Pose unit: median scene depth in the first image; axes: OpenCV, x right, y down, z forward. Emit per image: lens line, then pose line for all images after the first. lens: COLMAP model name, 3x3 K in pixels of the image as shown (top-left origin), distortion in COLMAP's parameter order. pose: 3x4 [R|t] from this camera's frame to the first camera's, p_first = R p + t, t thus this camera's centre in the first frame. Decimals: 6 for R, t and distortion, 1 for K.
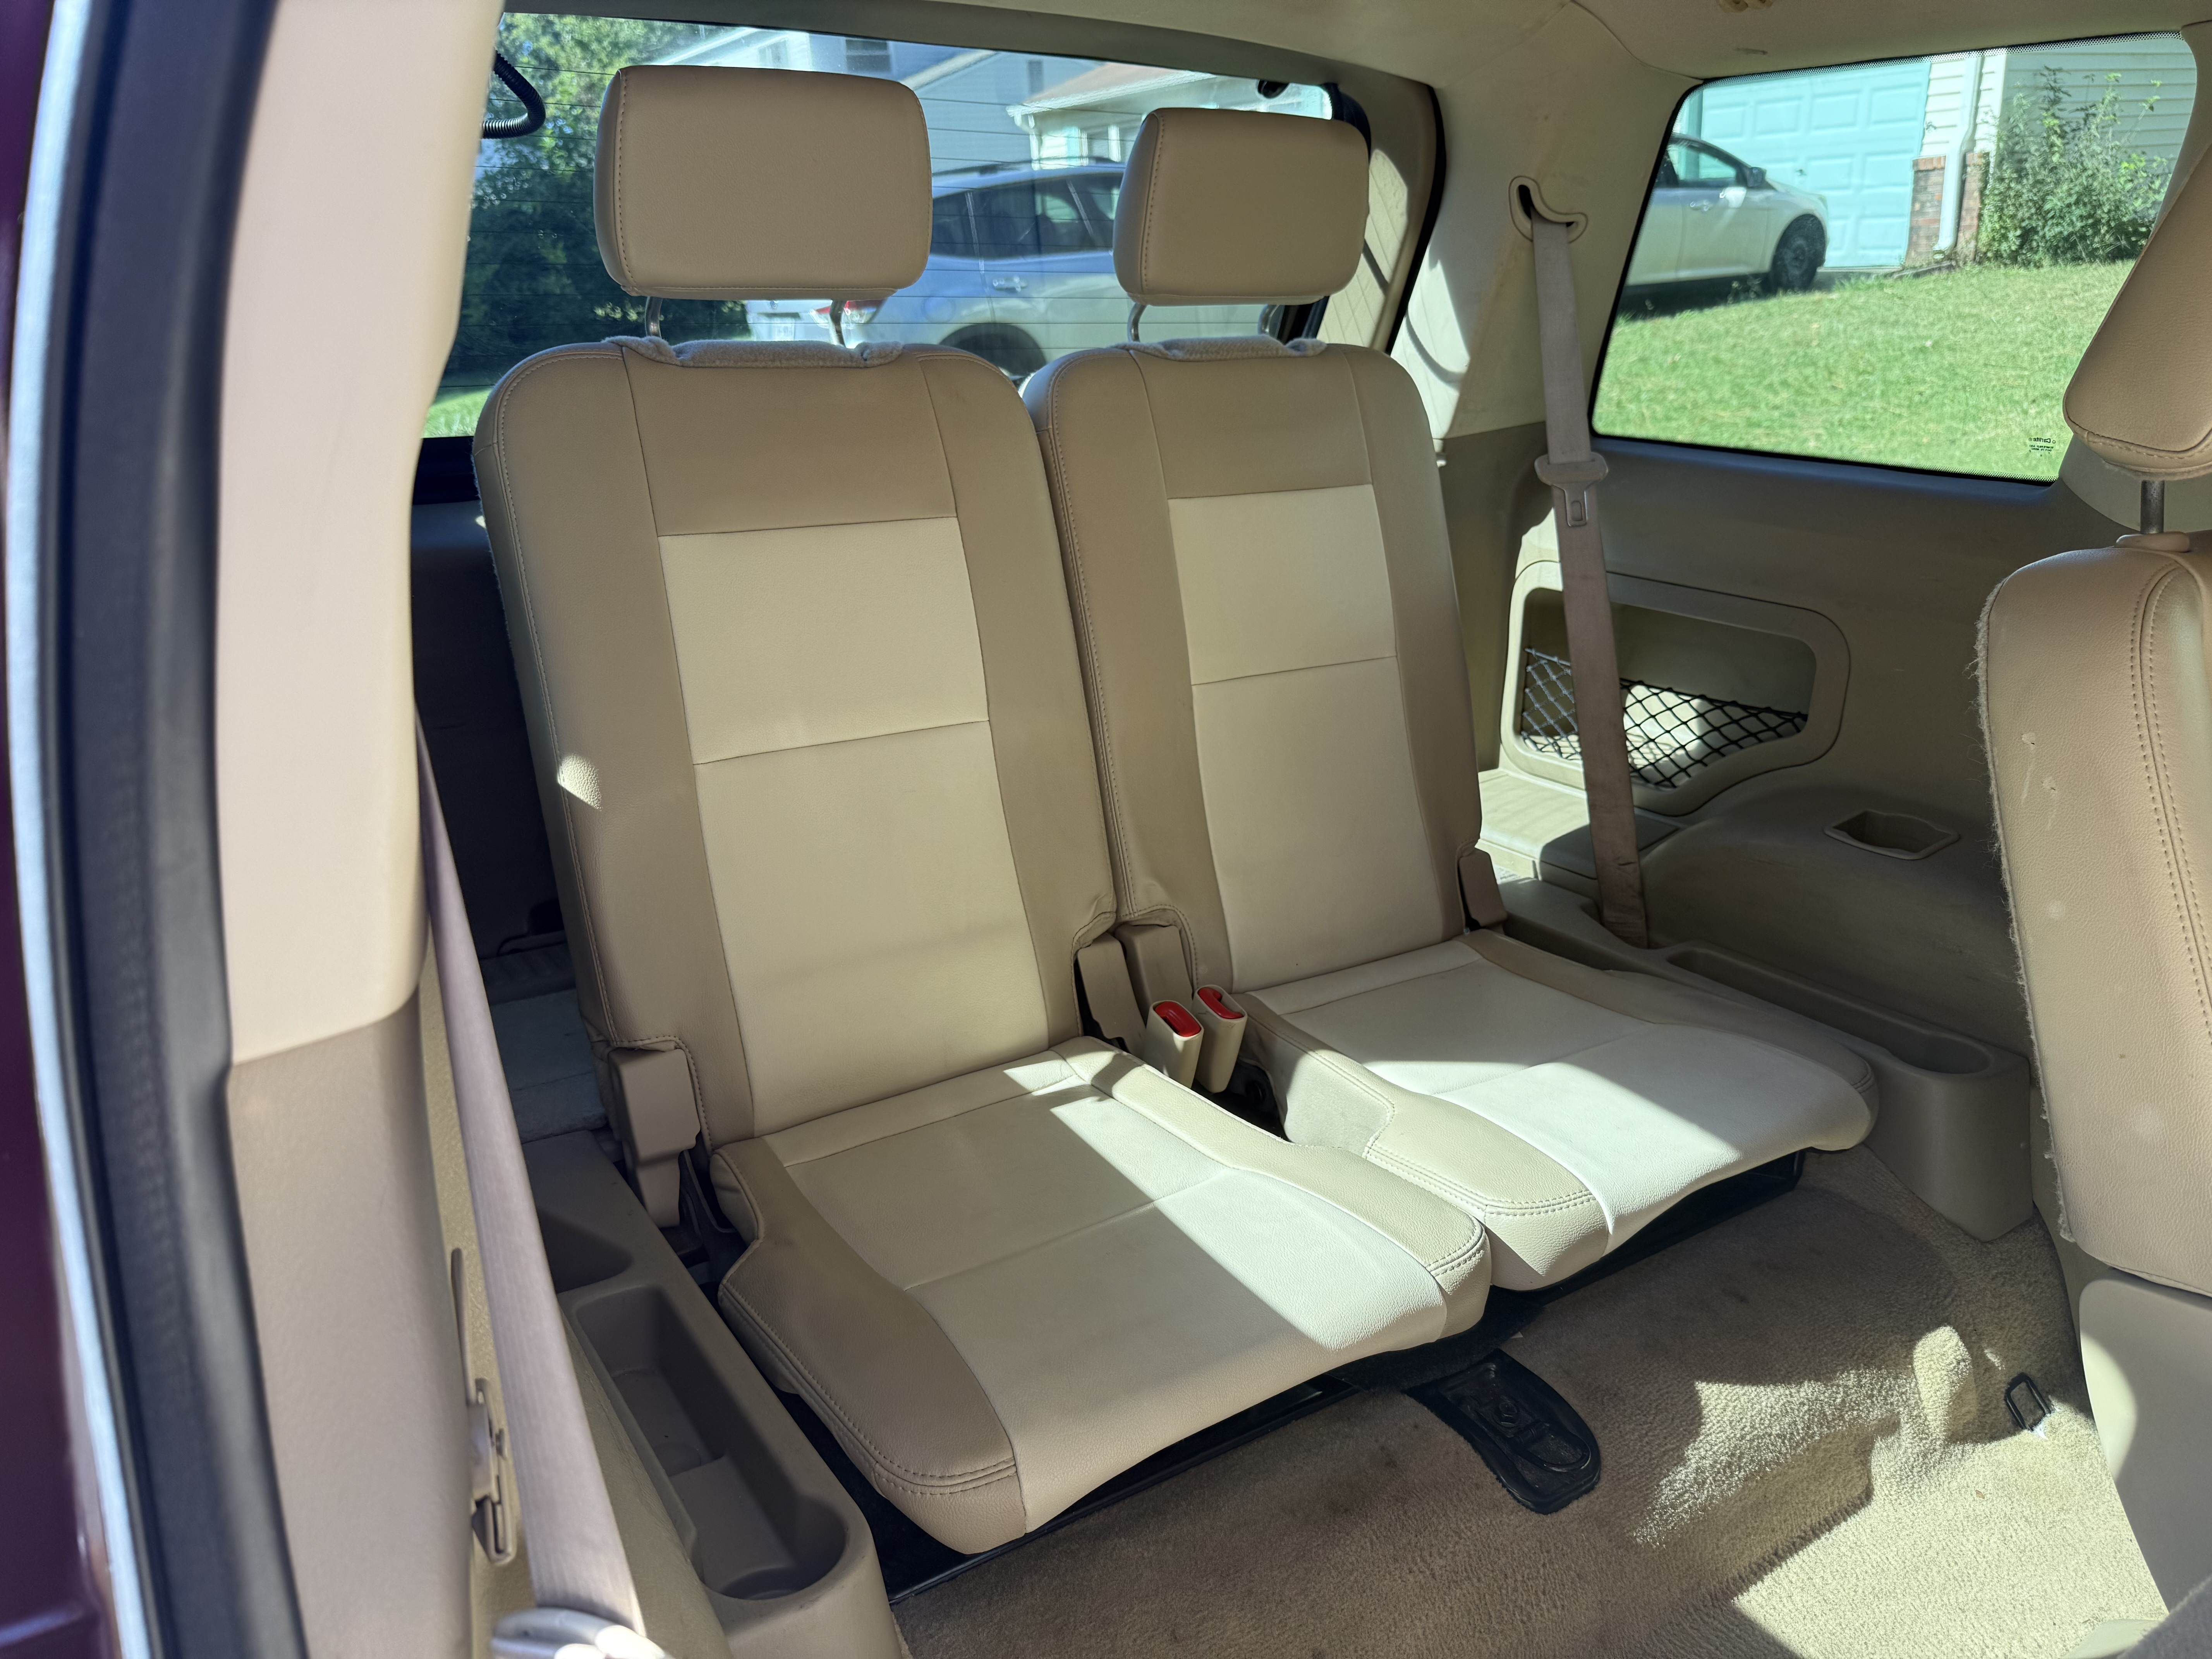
lens RADIAL K [[1553.2, 0, 1073.2], [0, 1553.2, 817.0], [0, 0, 1]] dist [0.010110, -0.025933]
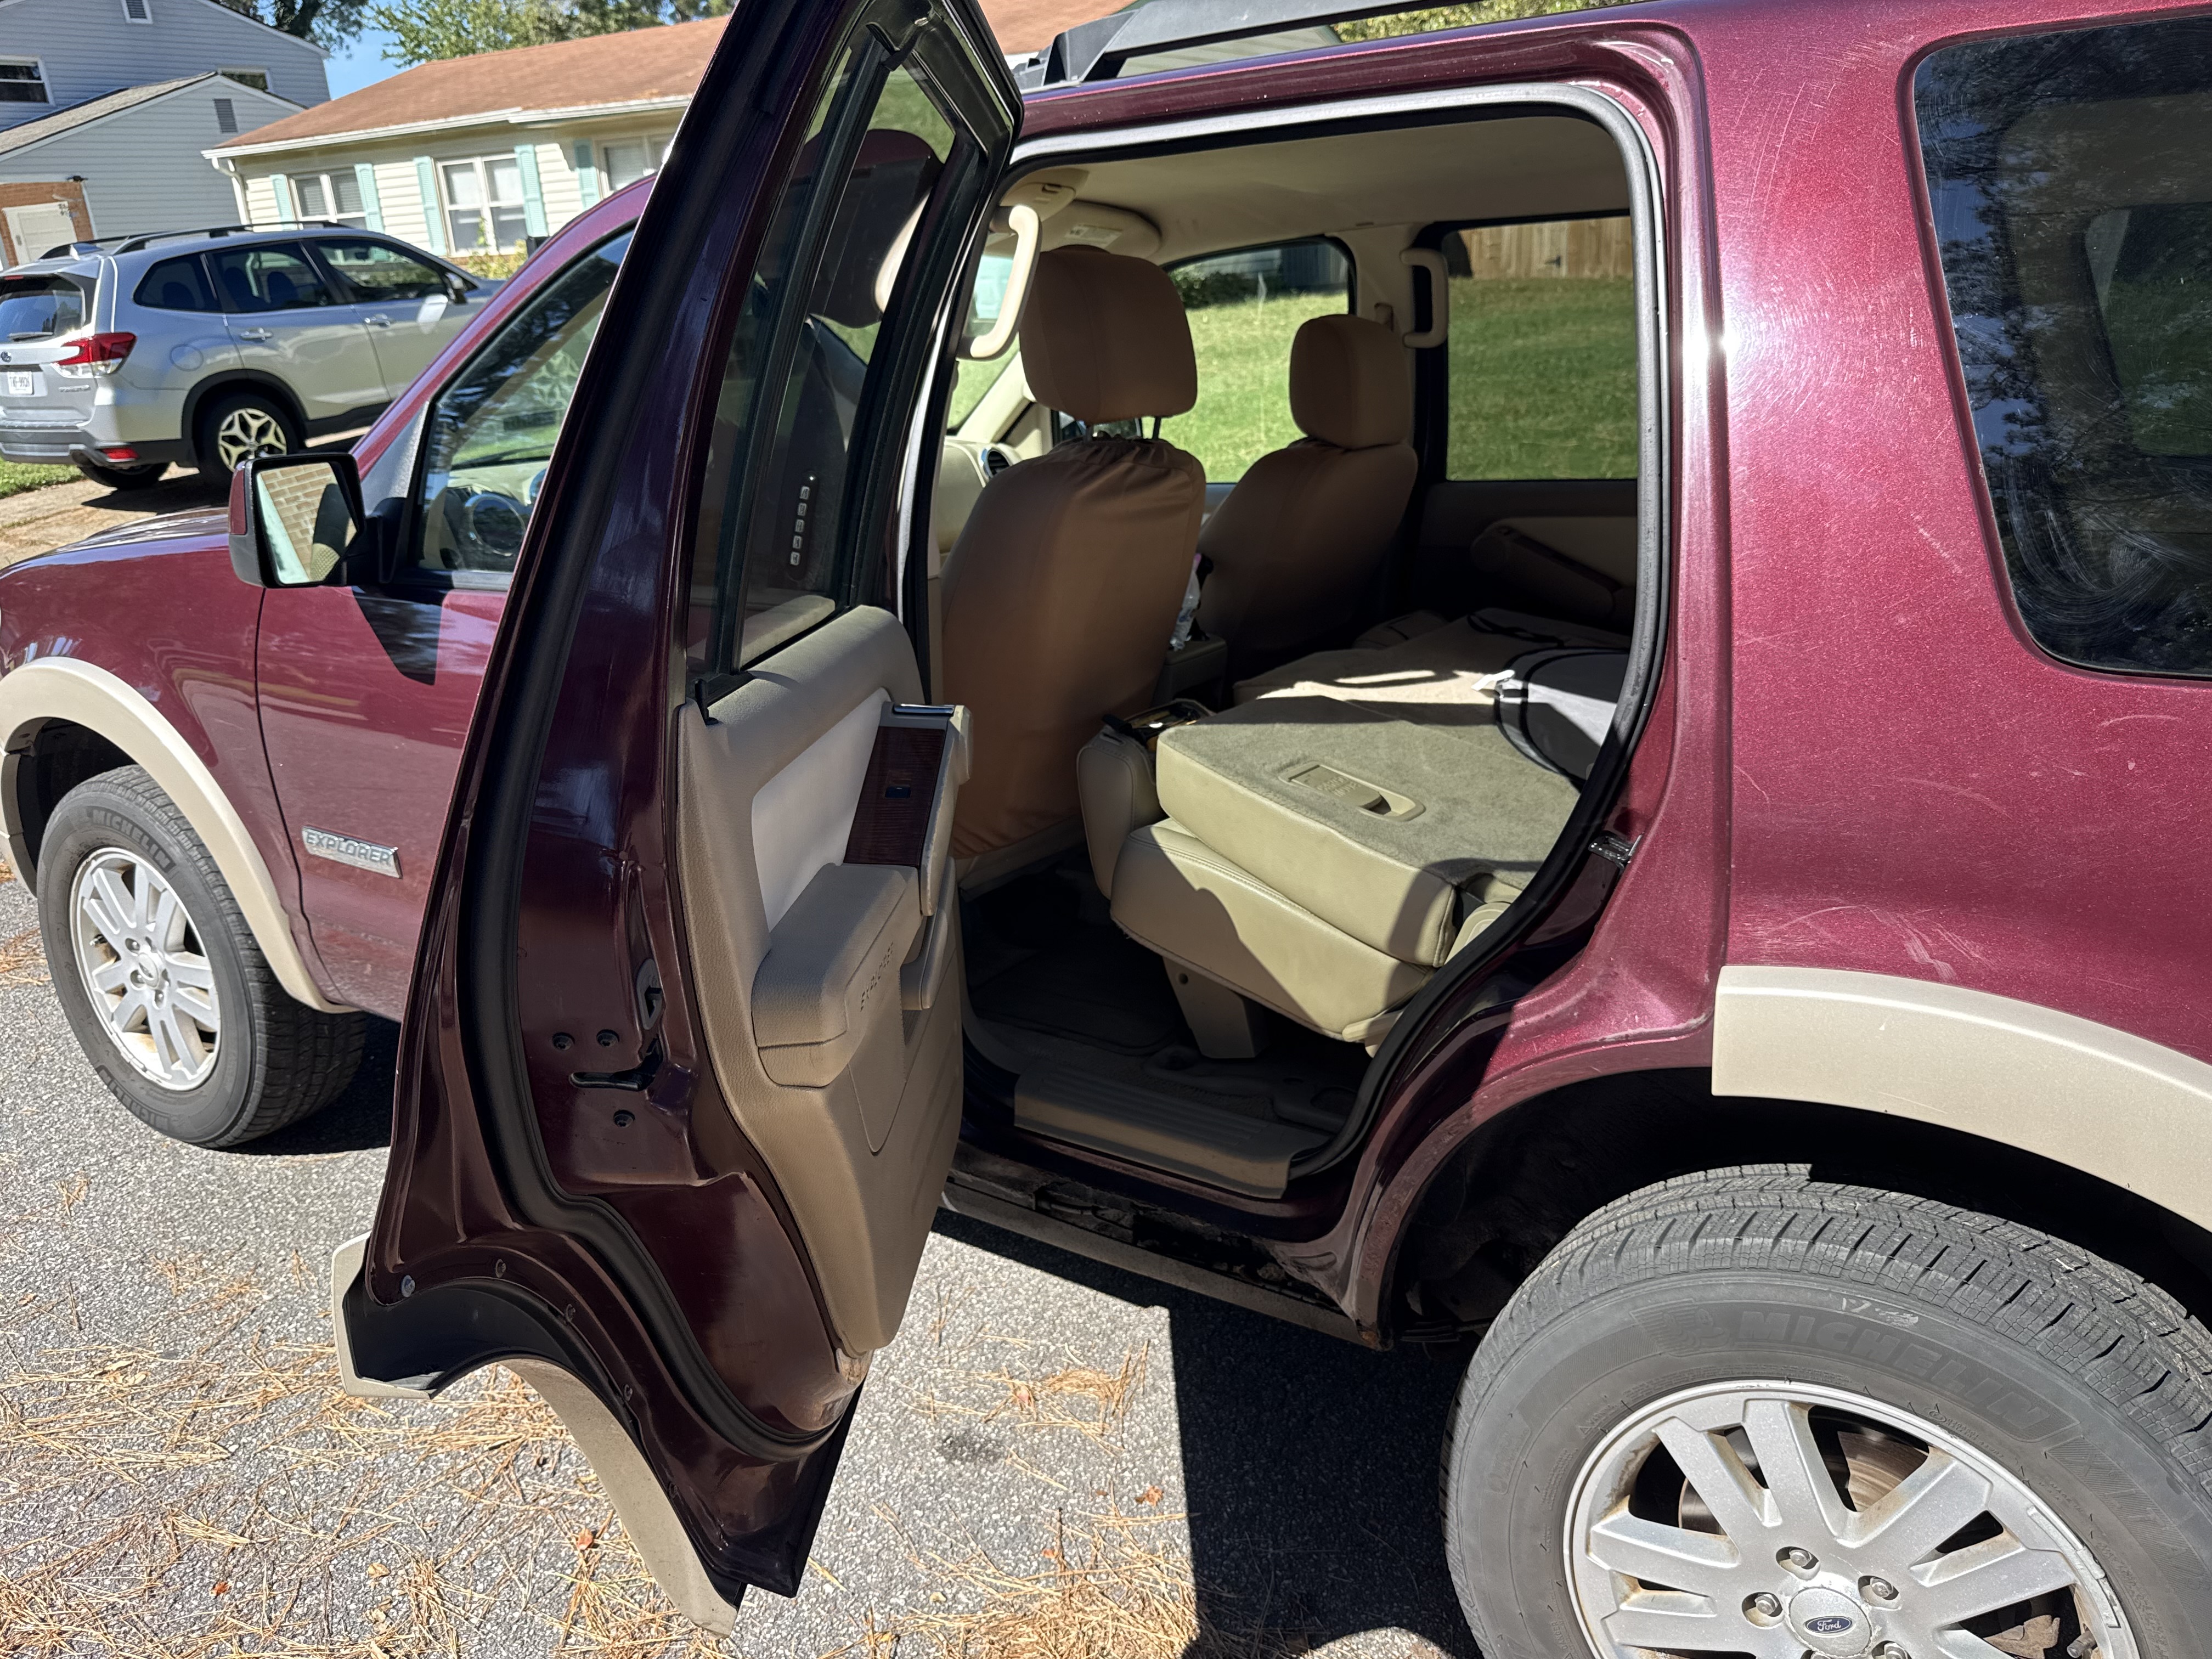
lens RADIAL K [[1553.2, 0, 1097.9], [0, 1553.2, 833.8], [0, 0, 1]] dist [0.010110, -0.025933]
pose [[0.896209, -0.141708, 0.420391, -0.051528], [0.146904, 0.988945, 0.020183, 0.217753], [-0.418603, 0.043669, 0.907119, -0.698881]]
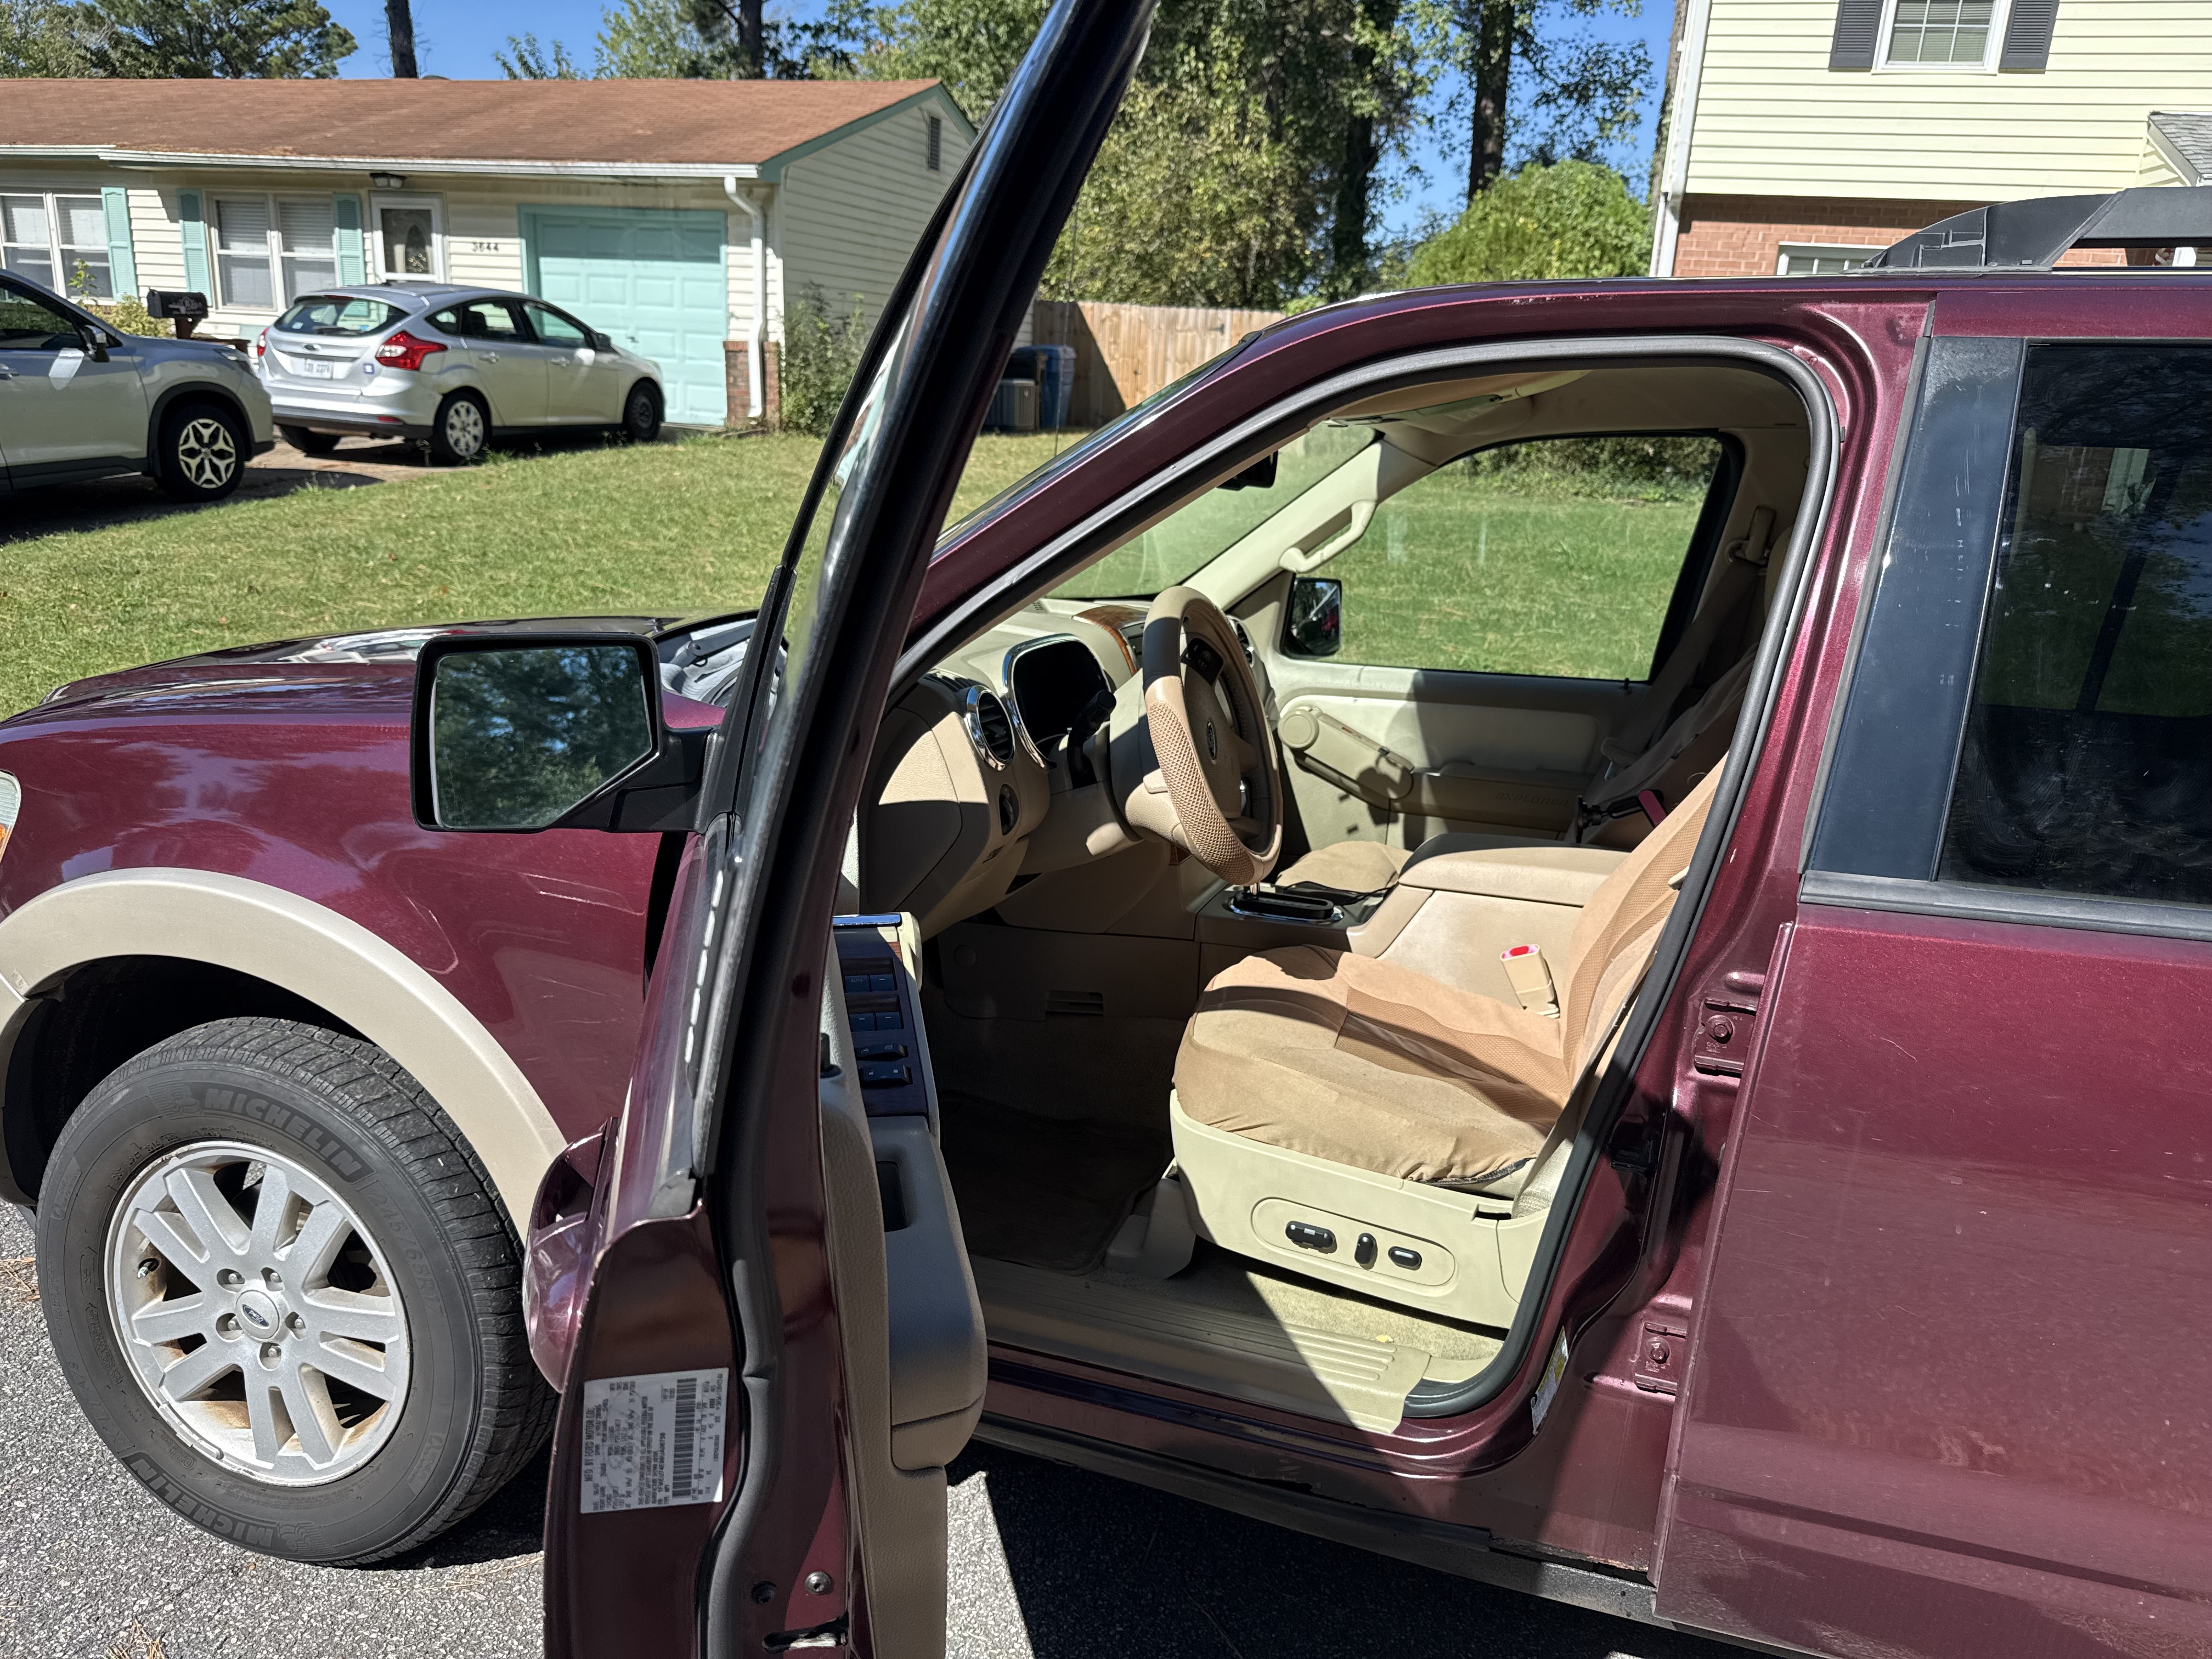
lens RADIAL K [[1553.2, 0, 1113.8], [0, 1553.2, 848.7], [0, 0, 1]] dist [0.010110, -0.025933]
pose [[0.743804, -0.098261, 0.661135, -0.330066], [0.137250, 0.990510, -0.007198, 0.093642], [-0.654154, 0.096095, 0.750232, -0.335473]]
